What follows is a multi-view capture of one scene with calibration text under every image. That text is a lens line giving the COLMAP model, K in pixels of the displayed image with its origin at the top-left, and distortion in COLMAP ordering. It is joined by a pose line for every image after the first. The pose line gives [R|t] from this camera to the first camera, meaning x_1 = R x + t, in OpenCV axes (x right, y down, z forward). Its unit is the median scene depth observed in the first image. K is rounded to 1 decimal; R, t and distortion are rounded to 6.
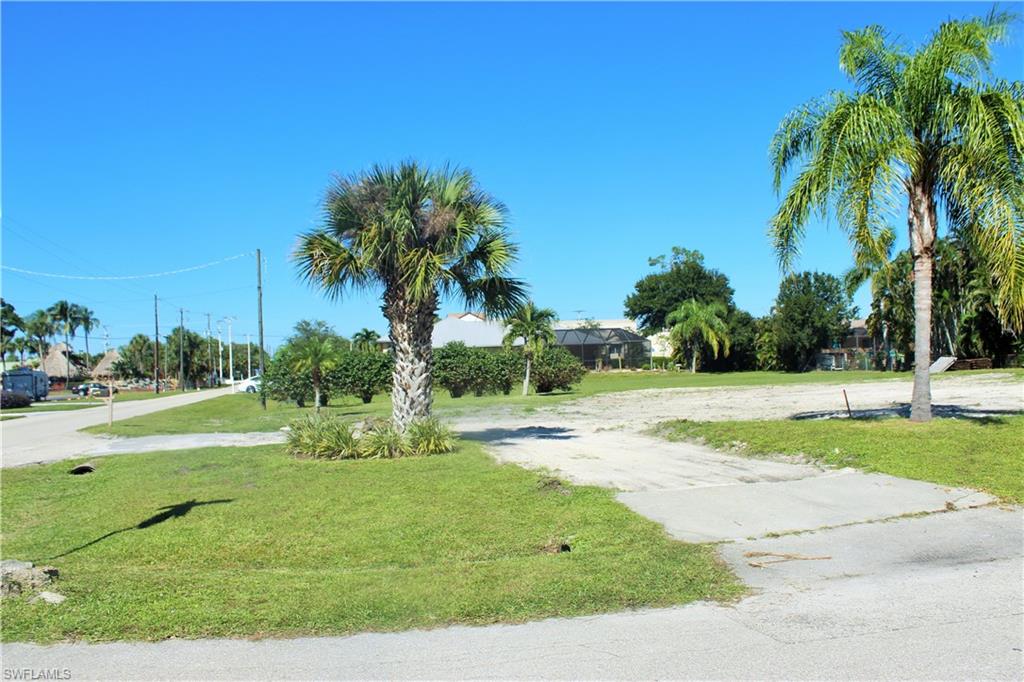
lens RADIAL K [[886.1, 0, 505.4], [0, 886.1, 340.2], [0, 0, 1]] dist [-0.146510, 0.146458]
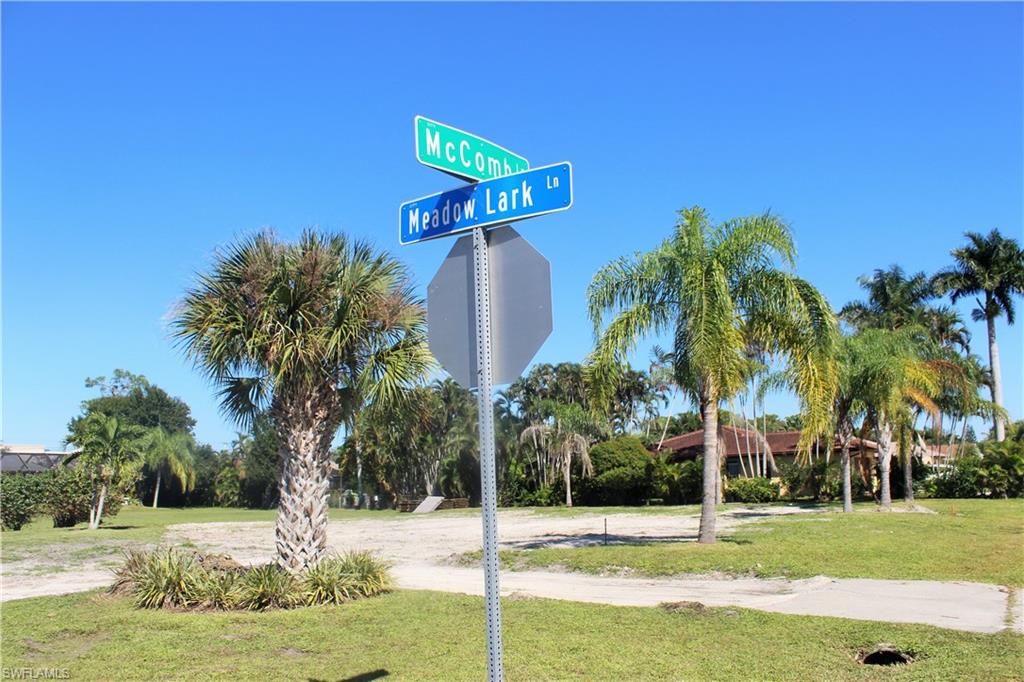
lens RADIAL K [[886.1, 0, 505.4], [0, 886.1, 340.2], [0, 0, 1]] dist [-0.146510, 0.146458]
pose [[0.748568, 0.131321, 0.649924, -0.475681], [-0.026977, 0.985412, -0.168036, 0.026892], [-0.662509, 0.108253, 0.741190, 0.269828]]
